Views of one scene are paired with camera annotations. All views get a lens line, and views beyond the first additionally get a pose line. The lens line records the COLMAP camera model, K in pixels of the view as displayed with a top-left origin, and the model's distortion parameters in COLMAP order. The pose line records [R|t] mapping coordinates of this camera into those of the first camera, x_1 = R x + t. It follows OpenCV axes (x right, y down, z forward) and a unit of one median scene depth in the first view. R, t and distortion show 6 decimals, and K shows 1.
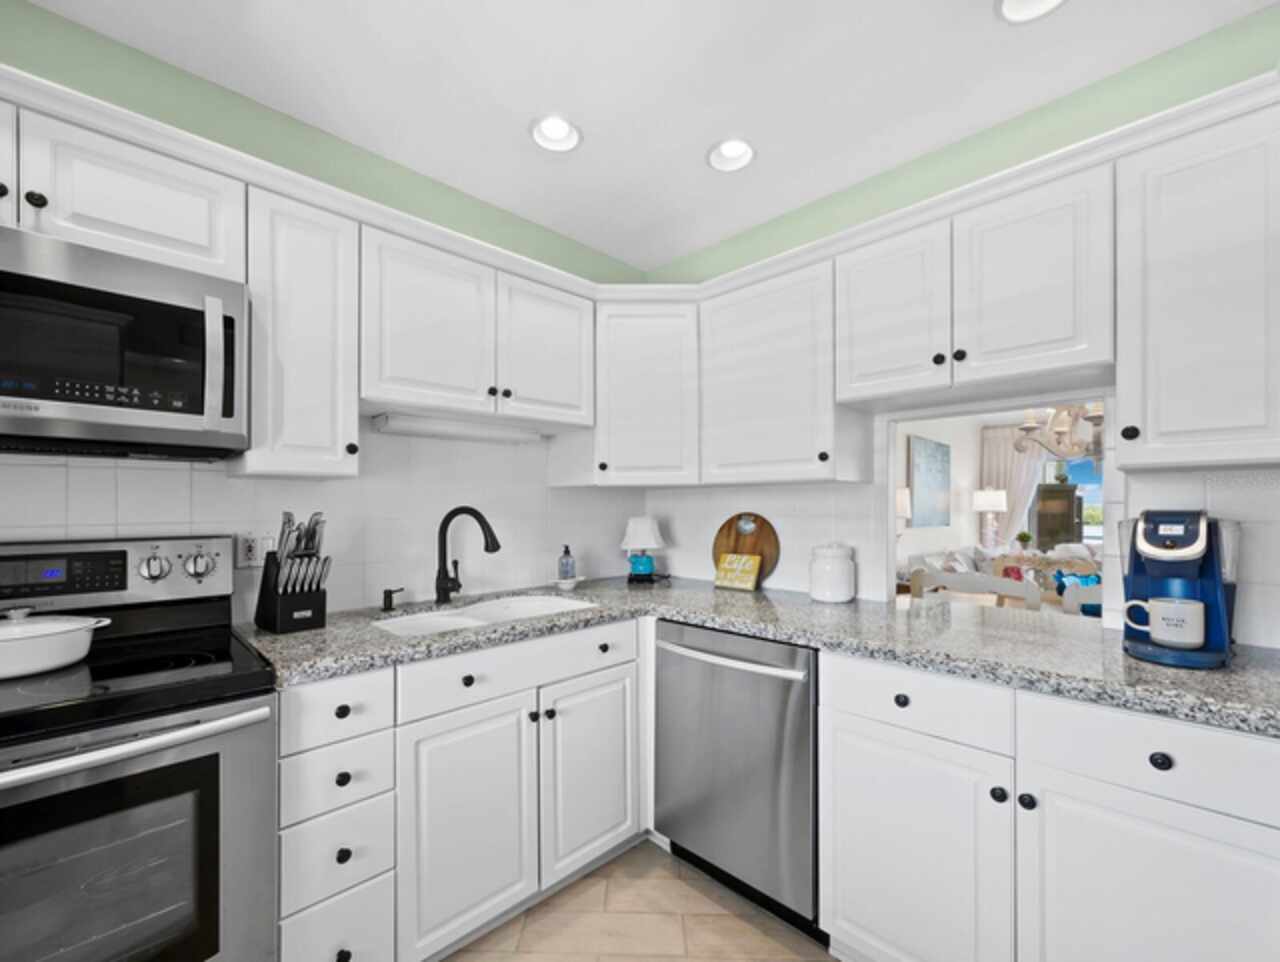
lens RADIAL K [[547.4, 0, 640.2], [0, 547.4, 502.8], [0, 0, 1]] dist [0.003300, 0.000303]
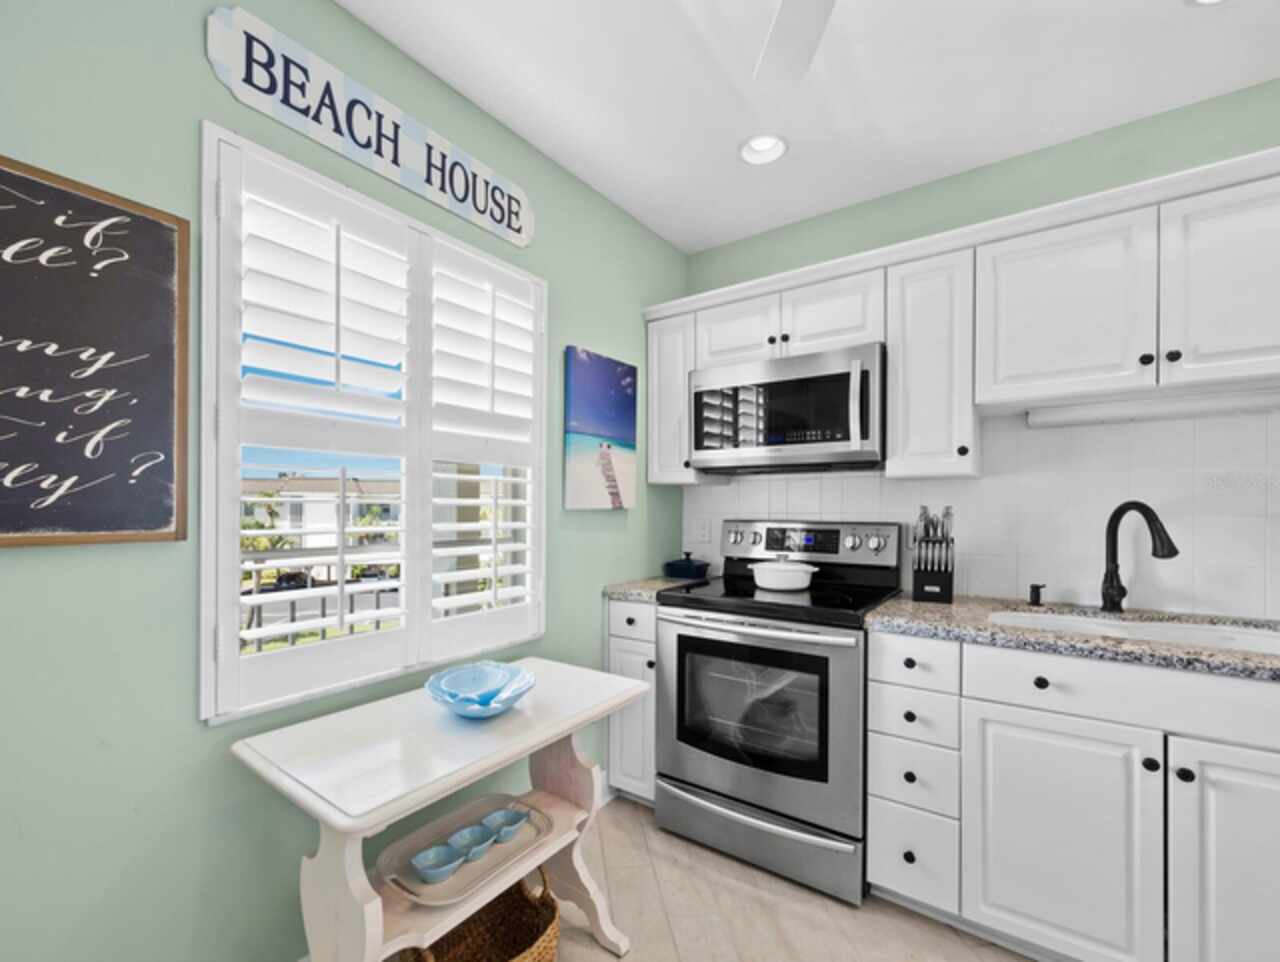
lens RADIAL K [[547.4, 0, 640.2], [0, 547.4, 502.8], [0, 0, 1]] dist [0.003300, 0.000303]
pose [[0.175608, -0.003387, -0.984454, 0.514685], [0.004494, 0.999986, -0.002639, 0.010489], [0.984450, -0.003961, 0.175620, 0.146340]]
